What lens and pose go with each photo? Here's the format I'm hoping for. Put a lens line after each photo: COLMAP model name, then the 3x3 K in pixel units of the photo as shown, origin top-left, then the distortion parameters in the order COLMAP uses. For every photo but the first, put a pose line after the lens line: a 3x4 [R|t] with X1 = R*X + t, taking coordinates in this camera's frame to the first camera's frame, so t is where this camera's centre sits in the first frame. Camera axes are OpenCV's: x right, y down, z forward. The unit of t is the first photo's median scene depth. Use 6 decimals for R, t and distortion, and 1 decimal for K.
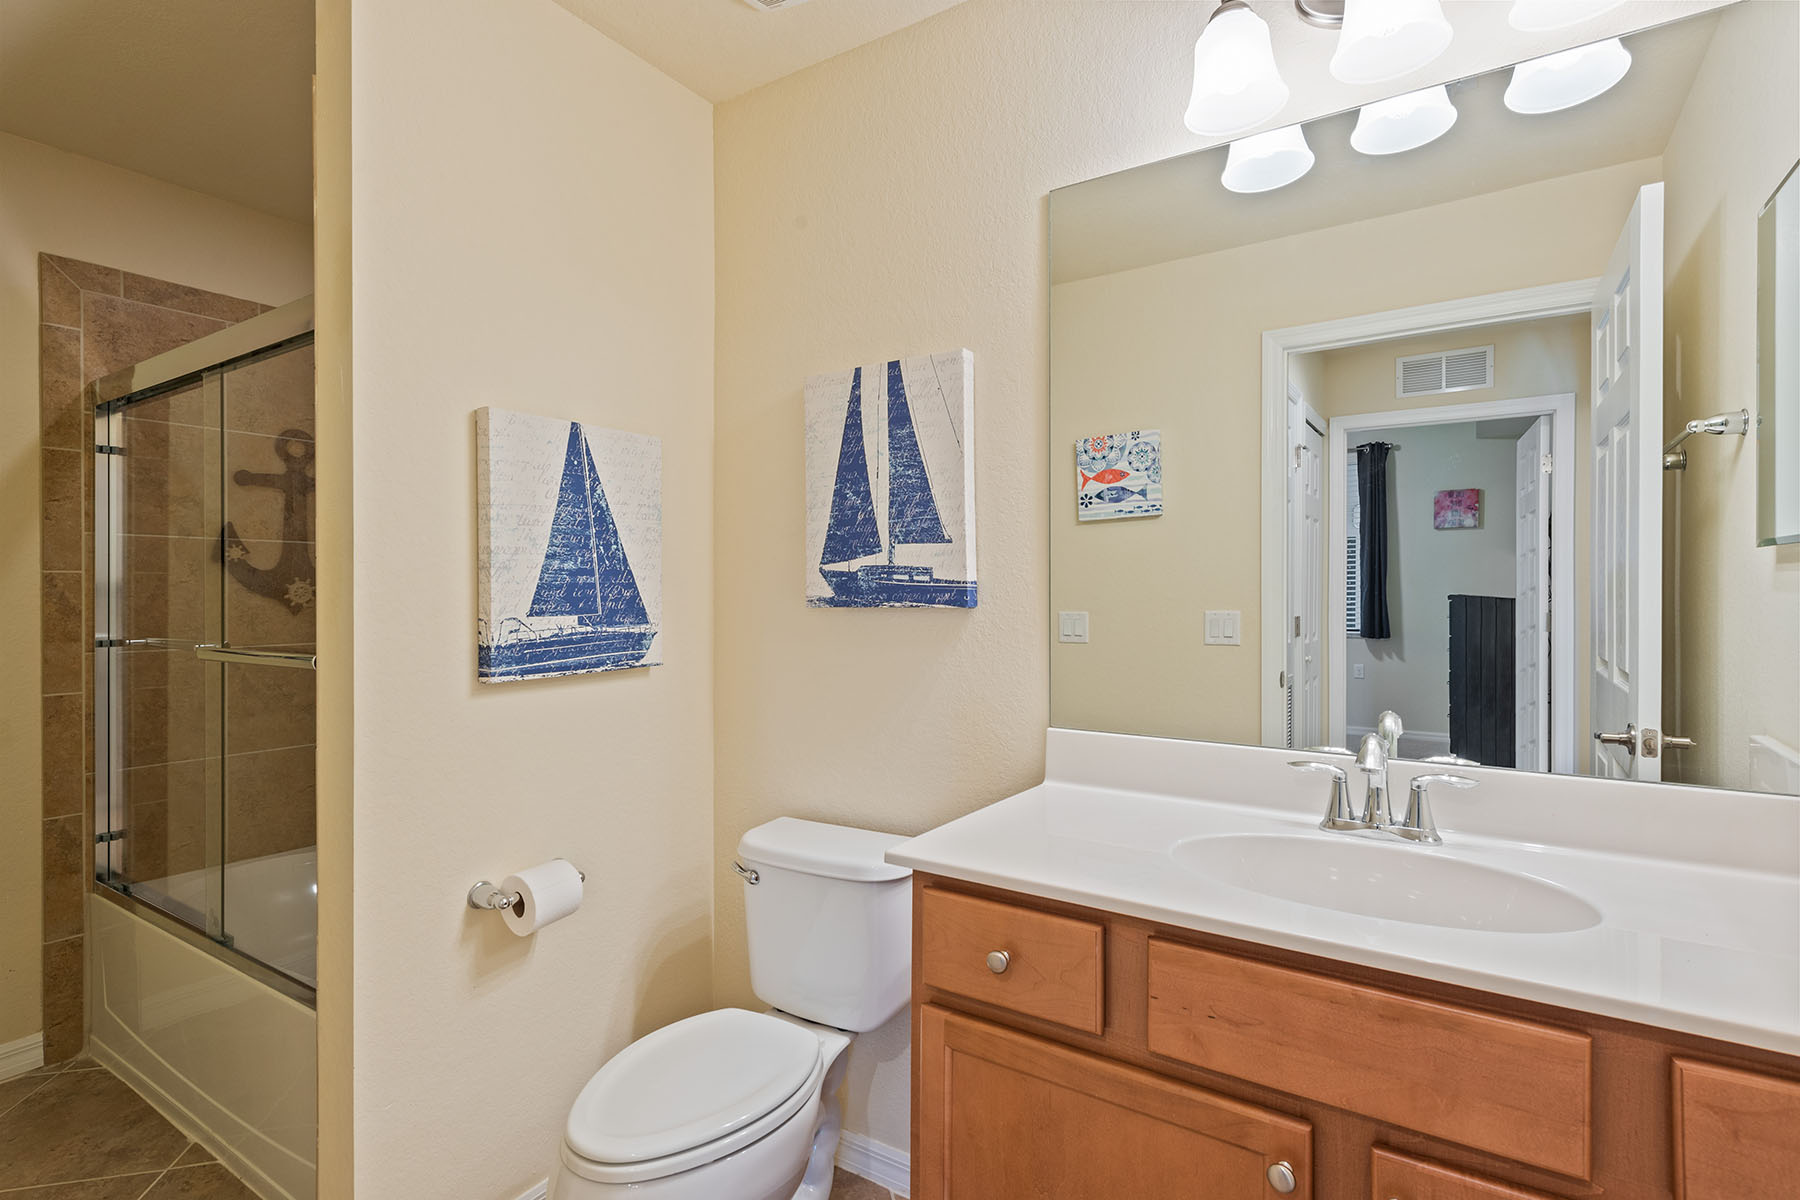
lens RADIAL K [[879.9, 0, 899.7], [0, 879.9, 599.1], [0, 0, 1]] dist [-0.001104, -0.000083]
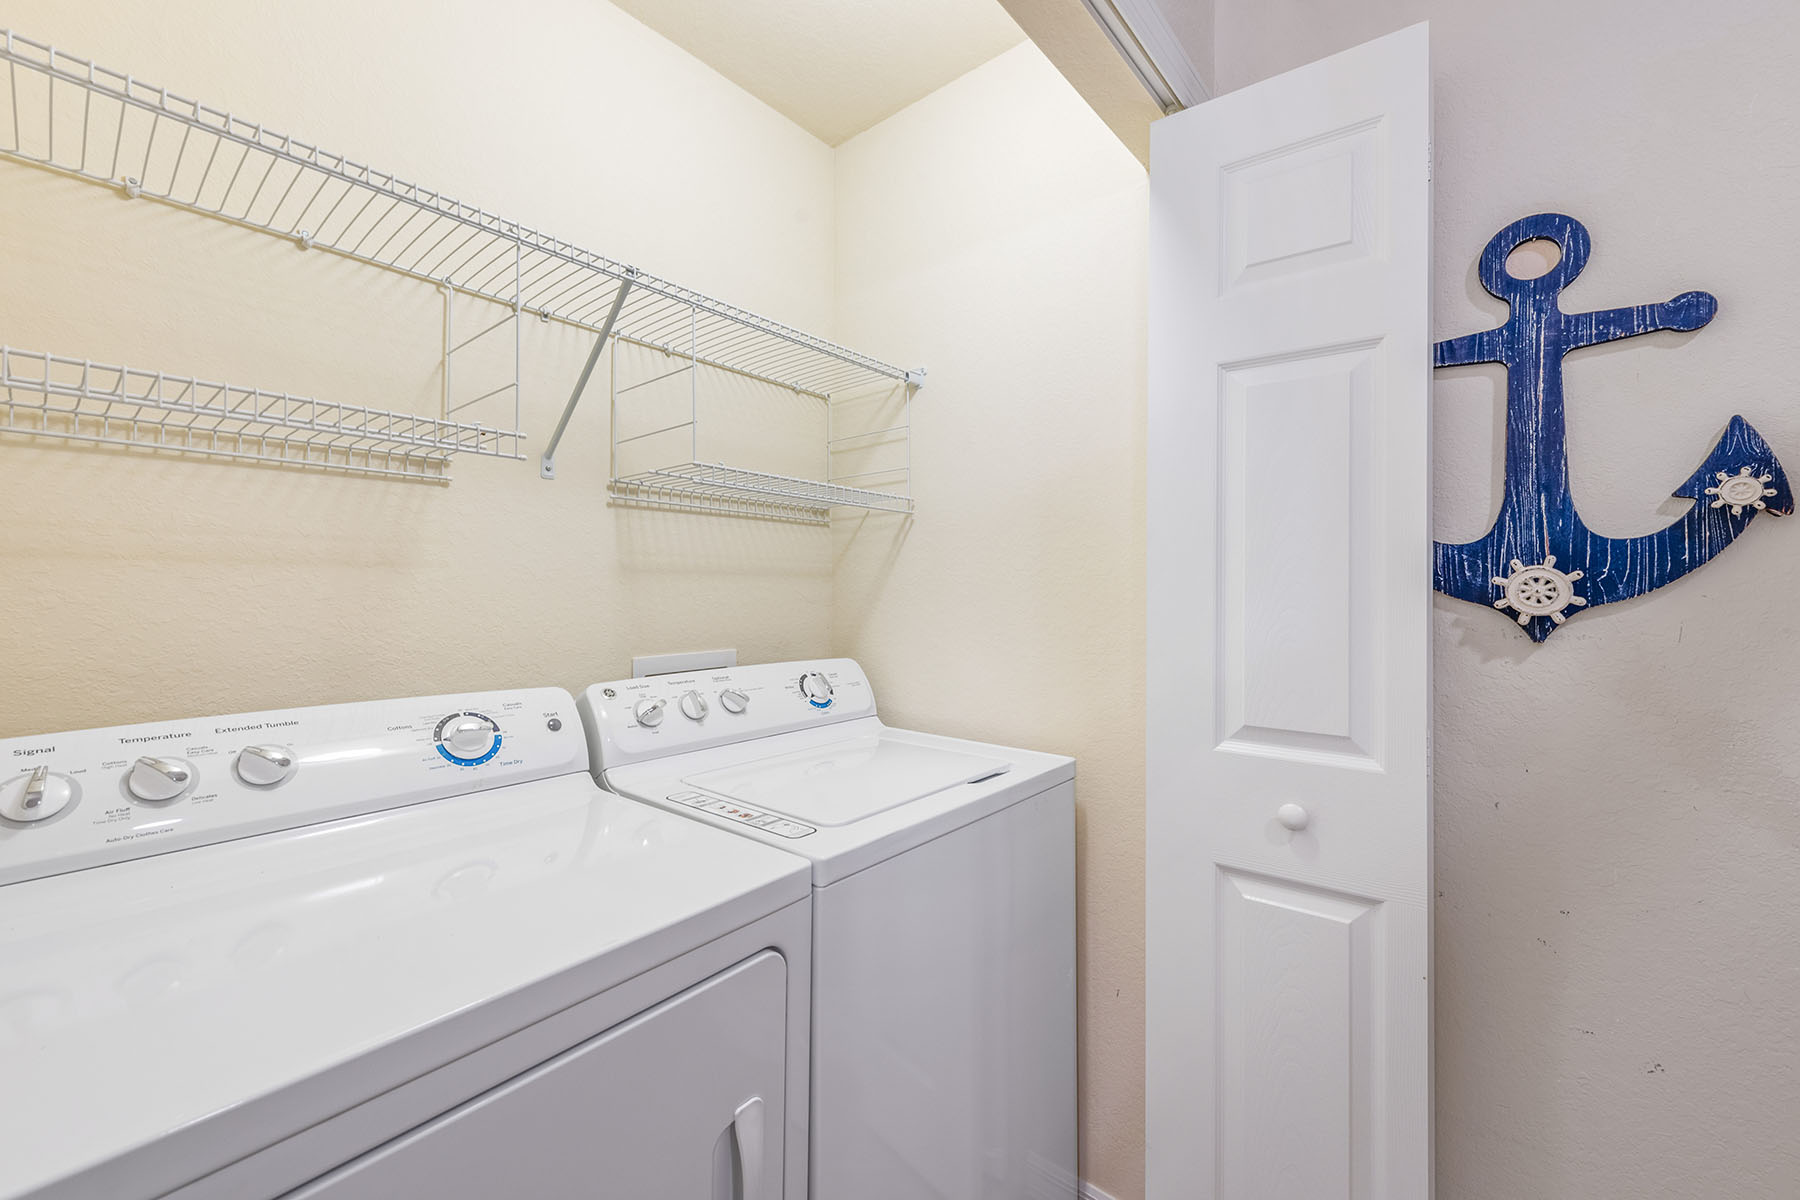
lens RADIAL K [[707.2, 0, 900.7], [0, 707.2, 591.6], [0, 0, 1]] dist [0.007931, -0.000217]
pose [[-0.121101, -0.001490, -0.992639, -0.300645], [-0.003767, 0.999992, -0.001041, -0.005650], [0.992633, 0.003613, -0.121105, 0.737691]]
